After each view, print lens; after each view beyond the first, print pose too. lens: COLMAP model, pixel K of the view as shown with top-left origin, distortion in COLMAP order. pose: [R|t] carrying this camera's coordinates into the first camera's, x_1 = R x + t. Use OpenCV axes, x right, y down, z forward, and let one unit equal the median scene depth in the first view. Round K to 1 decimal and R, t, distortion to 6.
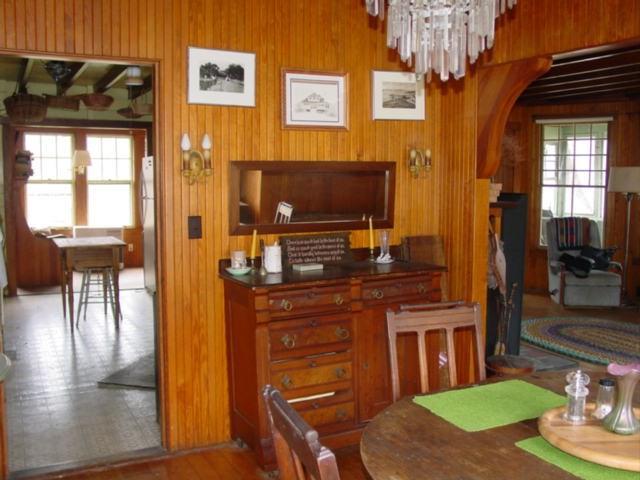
lens RADIAL K [[654.0, 0, 320.0], [0, 654.0, 240.0], [0, 0, 1]] dist [-0.194634, 0.363155]
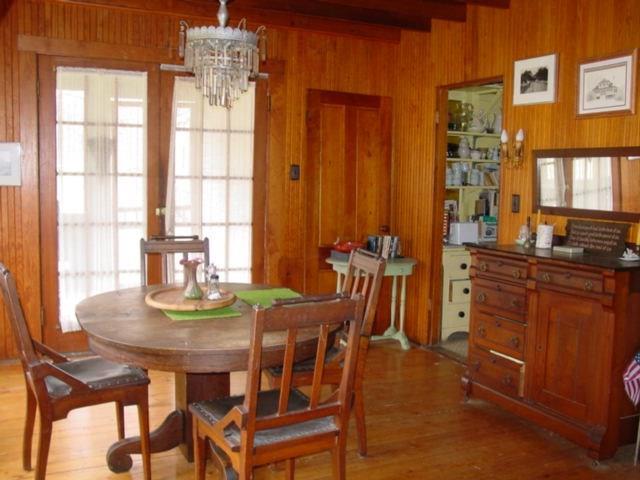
lens RADIAL K [[654.0, 0, 320.0], [0, 654.0, 240.0], [0, 0, 1]] dist [-0.194634, 0.363155]
pose [[-0.023542, 0.104248, -0.994273, 1.022143], [-0.117519, 0.987364, 0.106307, -0.036841], [0.992791, 0.119349, -0.010993, 0.622714]]
